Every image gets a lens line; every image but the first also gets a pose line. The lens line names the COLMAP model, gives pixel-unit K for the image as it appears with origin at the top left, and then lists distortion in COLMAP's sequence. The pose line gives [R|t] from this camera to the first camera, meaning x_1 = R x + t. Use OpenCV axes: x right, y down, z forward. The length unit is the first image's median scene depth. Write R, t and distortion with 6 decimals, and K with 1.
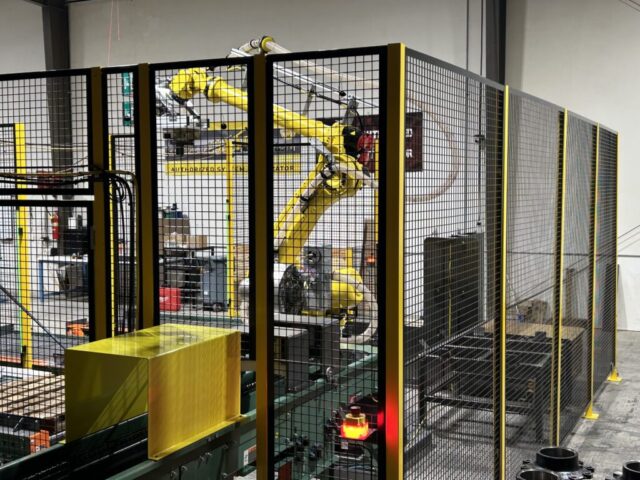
lens RADIAL K [[844.6, 0, 320.0], [0, 844.6, 240.0], [0, 0, 1]] dist [0.017896, 0.020302]
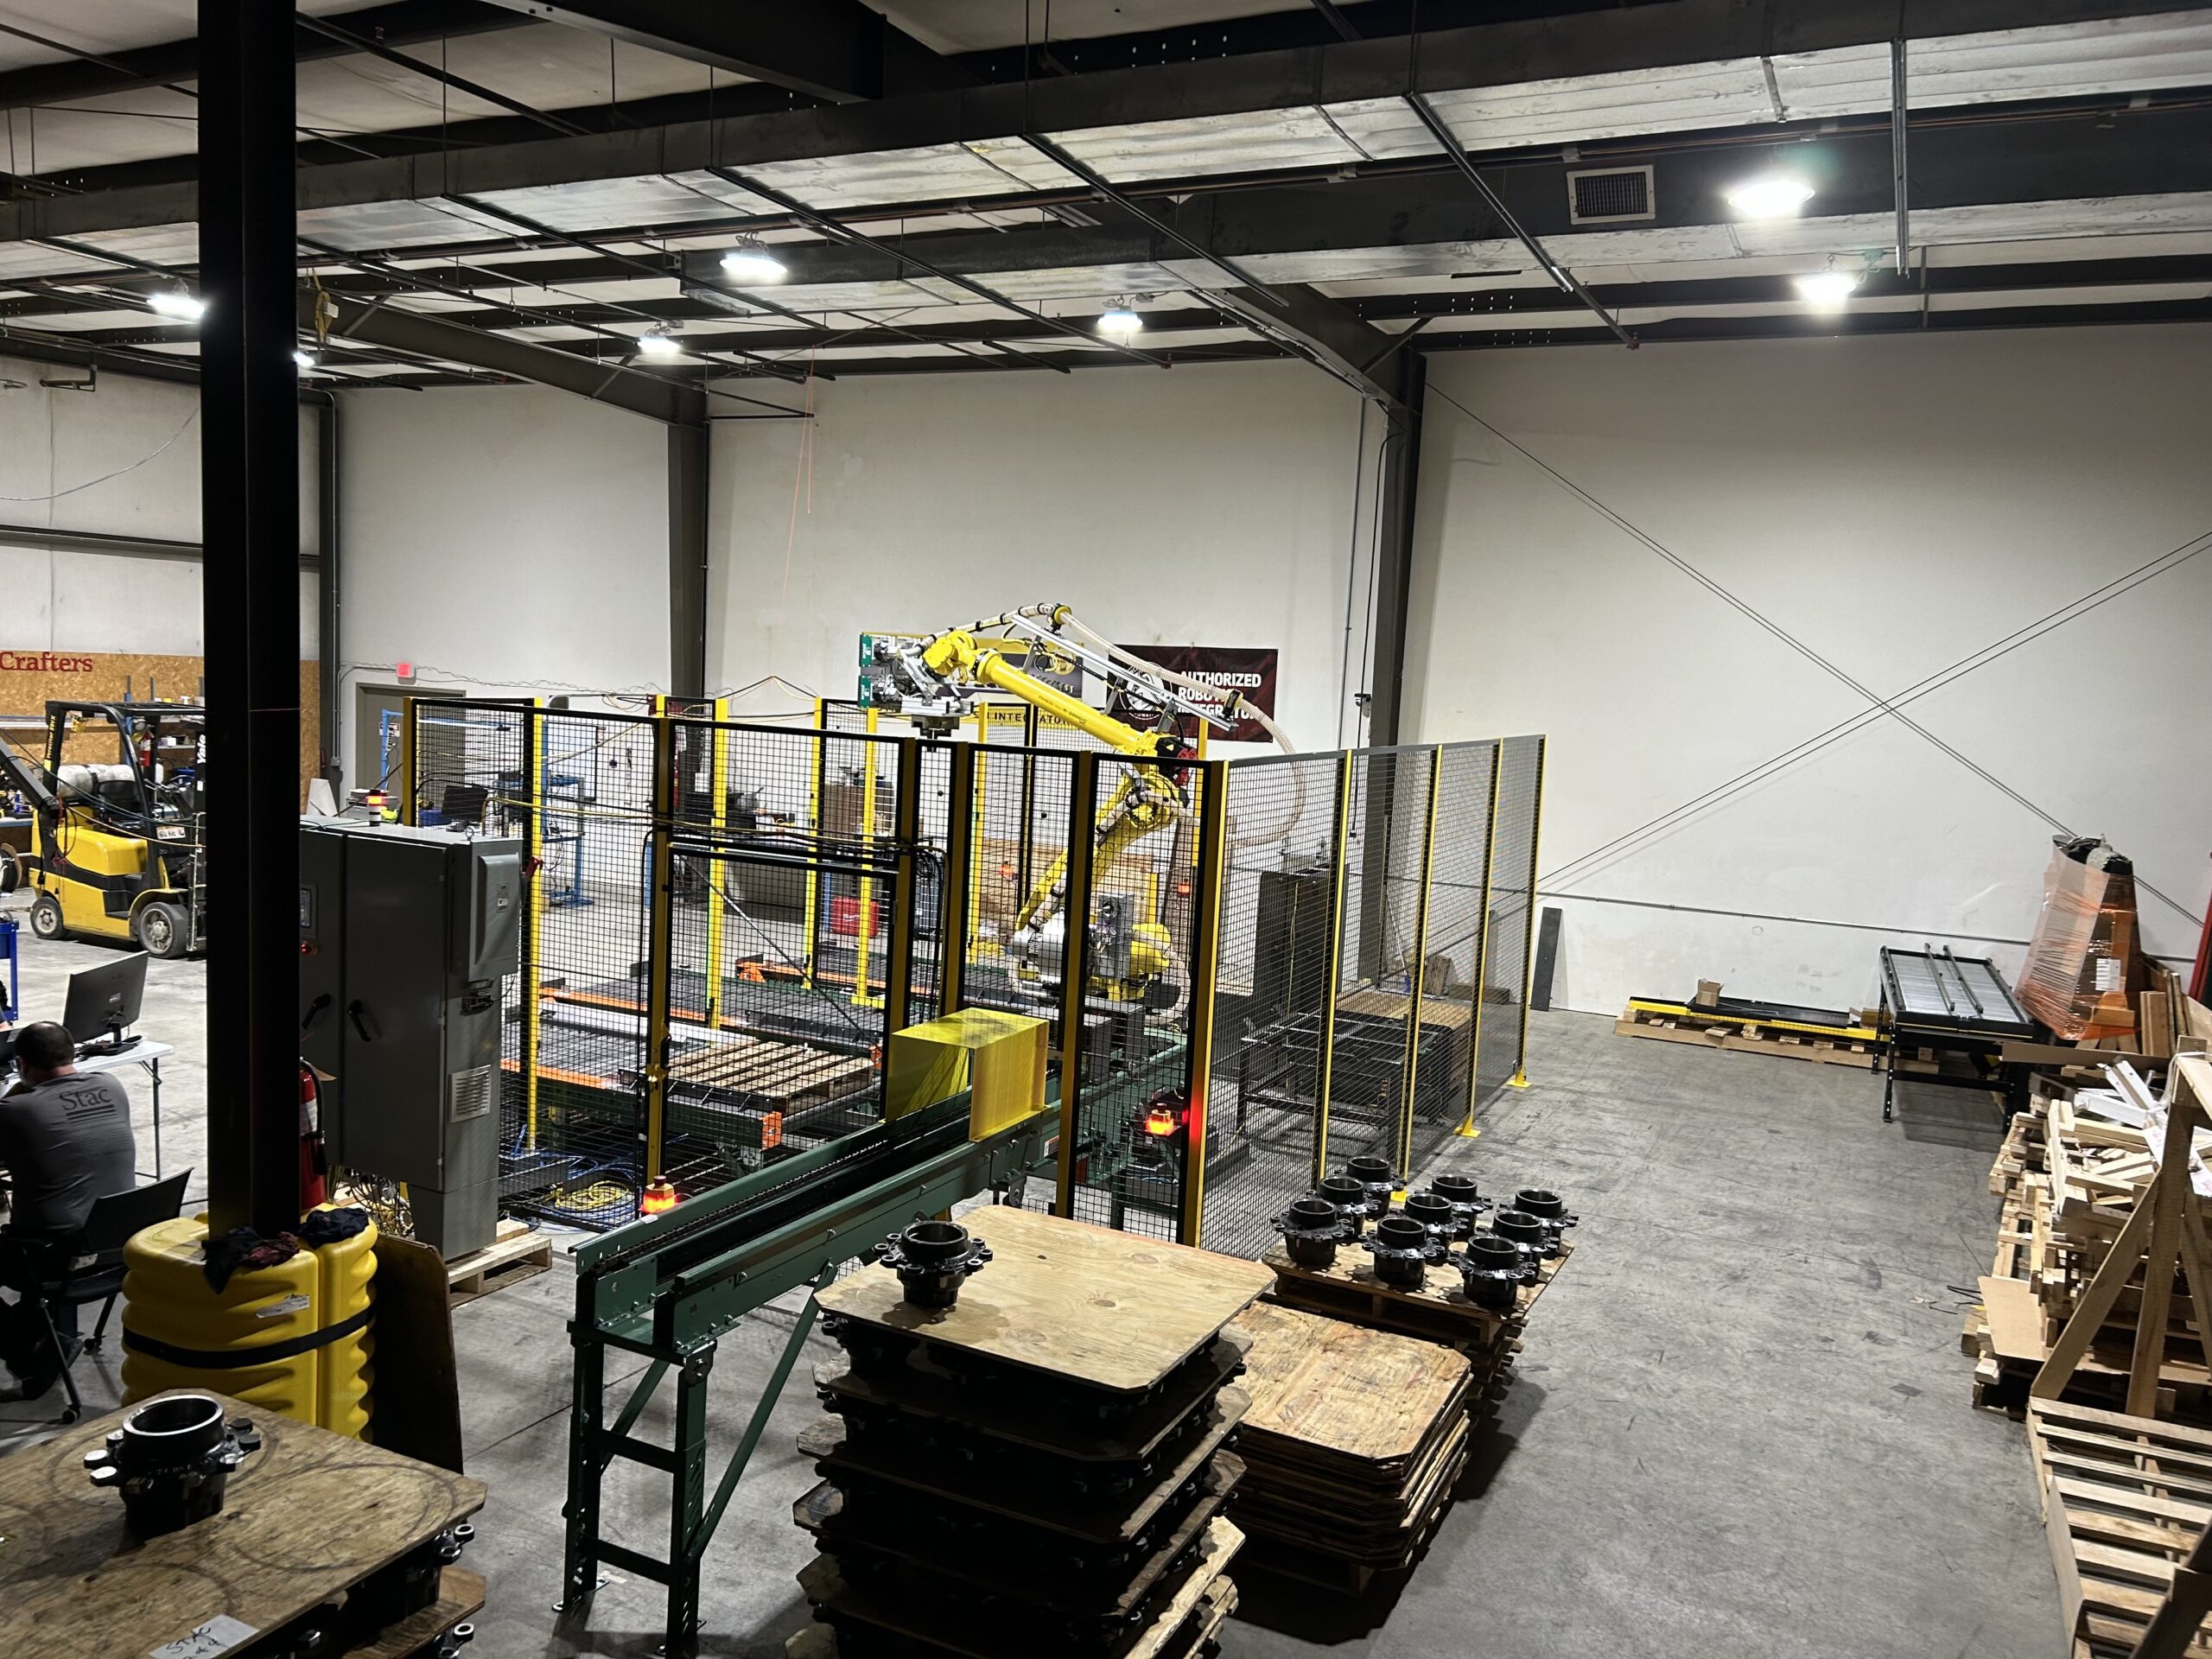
lens RADIAL K [[1657.7, 0, 1105.1], [0, 1657.7, 843.0], [0, 0, 1]] dist [0.067884, -0.088230]
pose [[0.998313, 0.056012, 0.015271, -0.035820], [-0.056594, 0.997564, 0.040773, -0.094085], [-0.012950, -0.041569, 0.999052, -0.478848]]
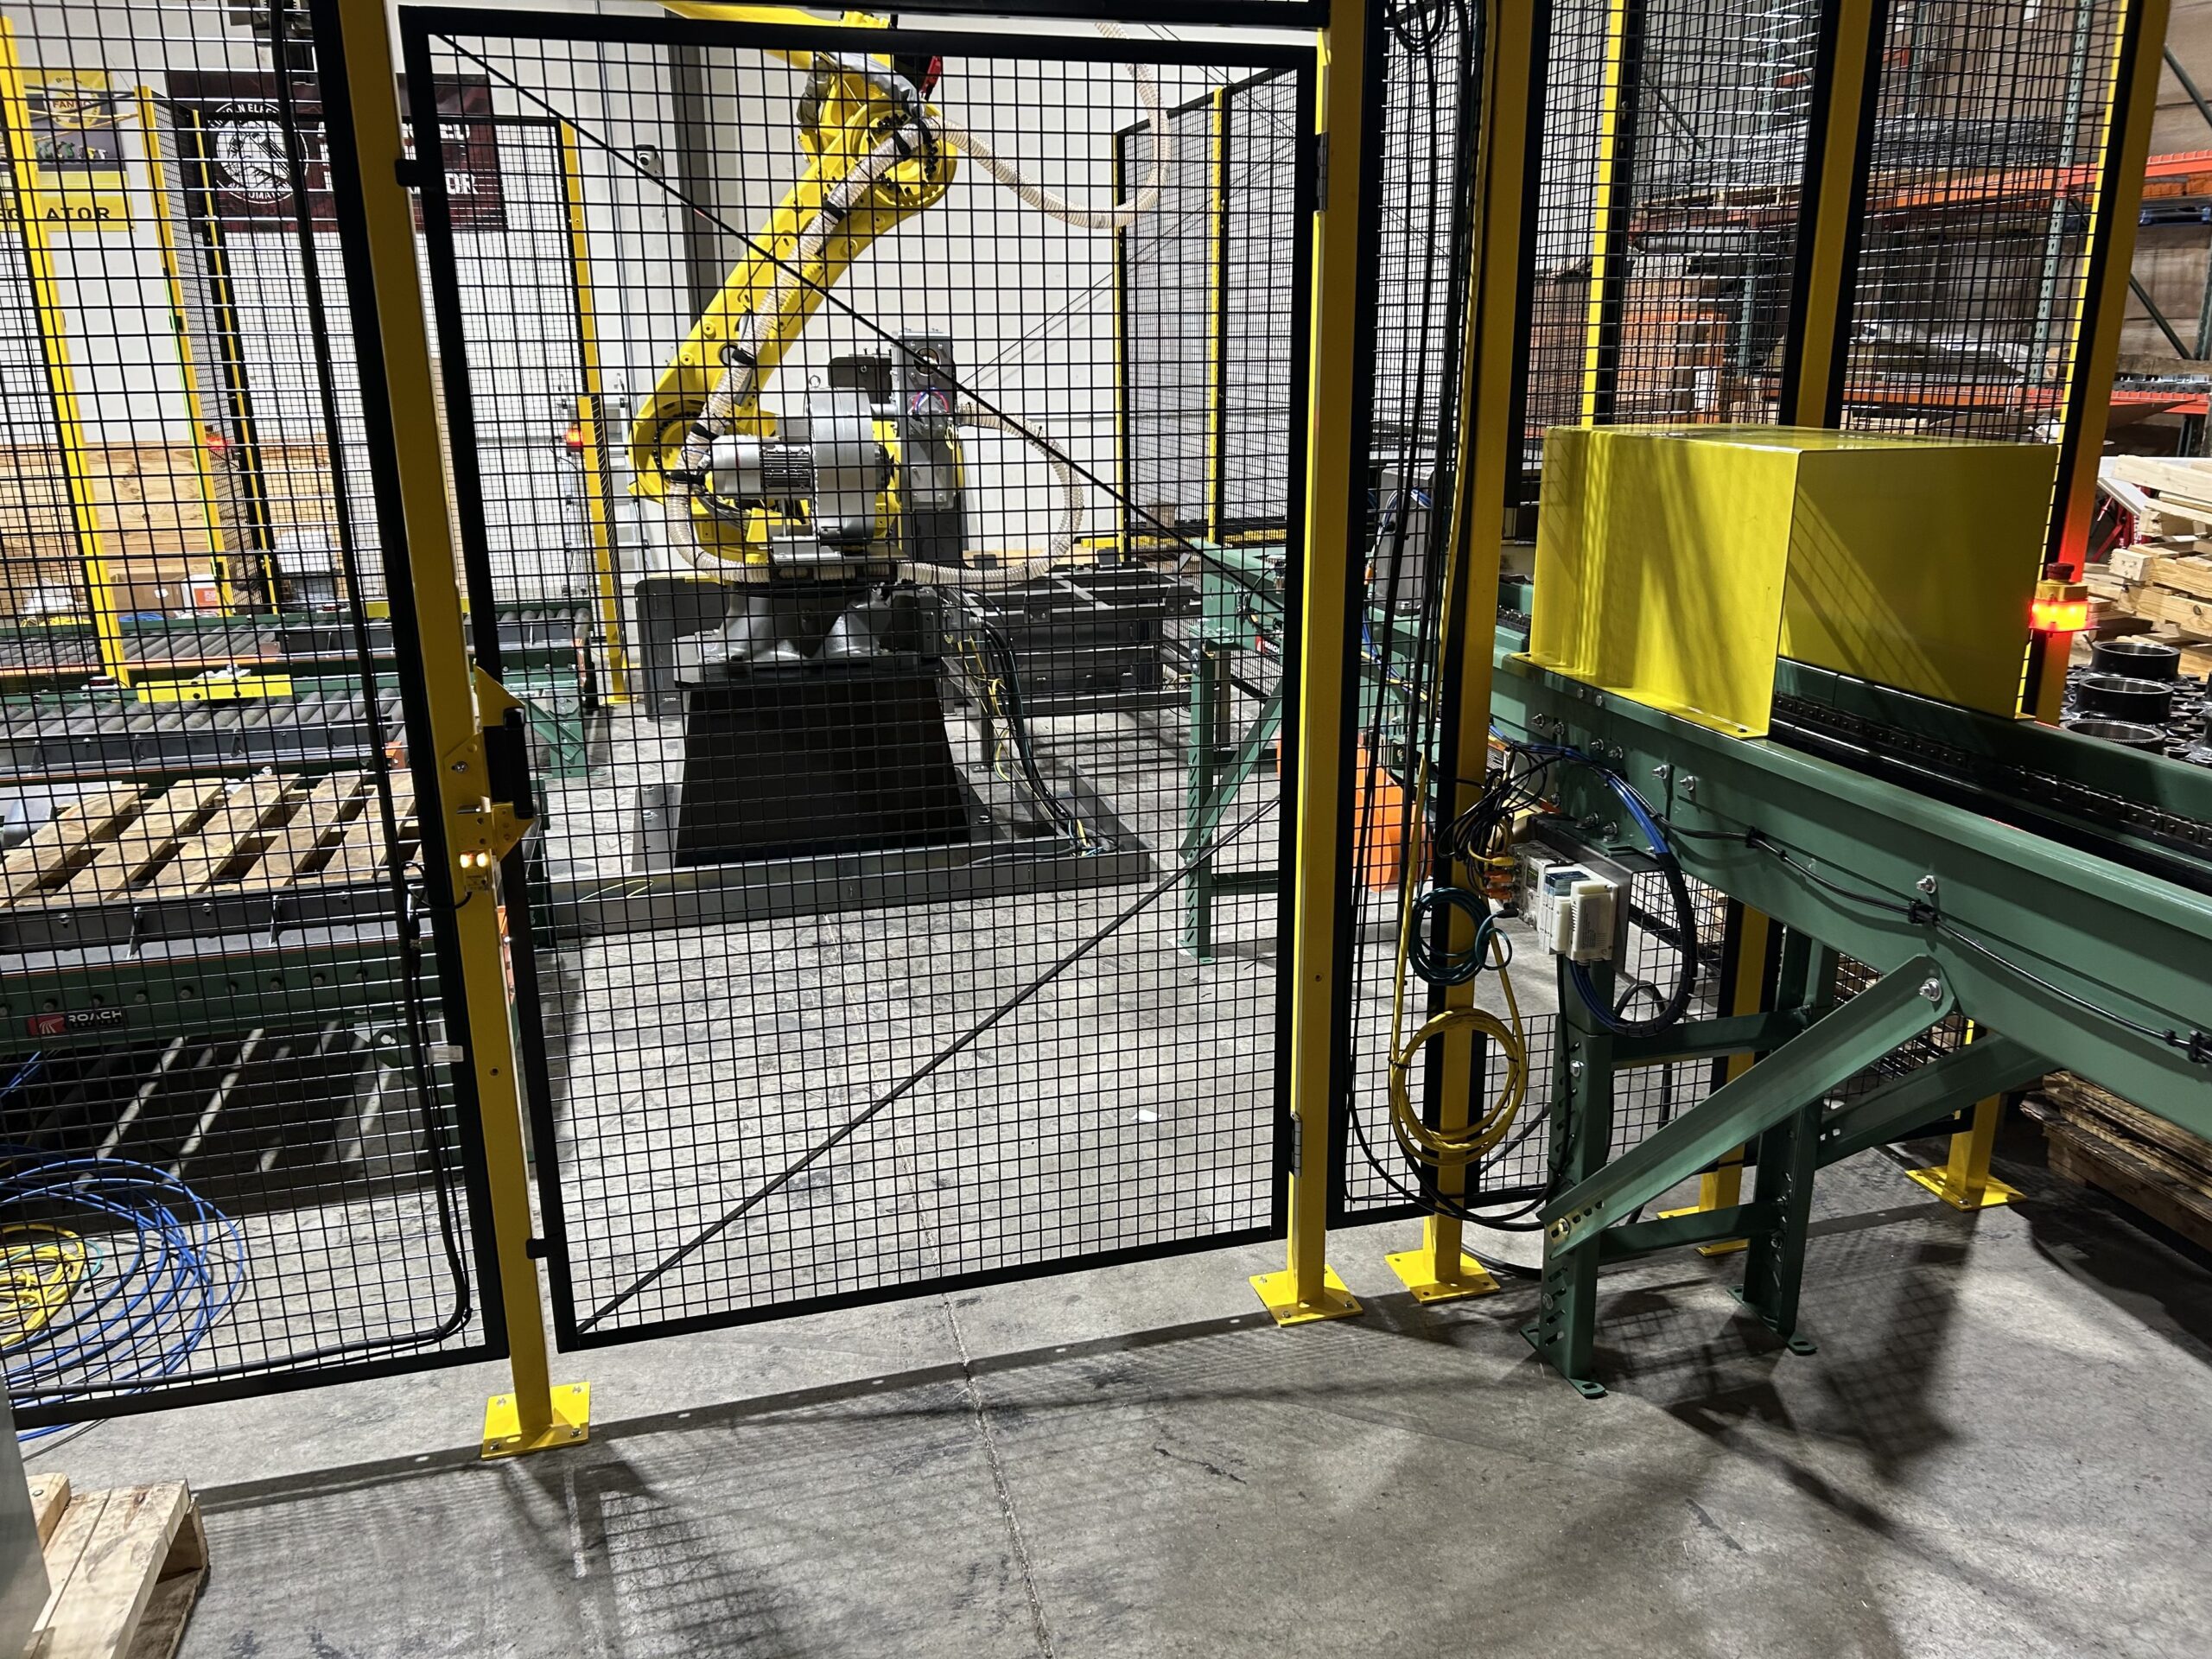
lens RADIAL K [[1657.7, 0, 1105.1], [0, 1657.7, 843.0], [0, 0, 1]] dist [0.067884, -0.088230]
pose [[0.751325, -0.193787, 0.630838, -0.432524], [0.048336, 0.969506, 0.240254, 0.048064], [-0.658159, -0.150017, 0.737781, 0.304679]]
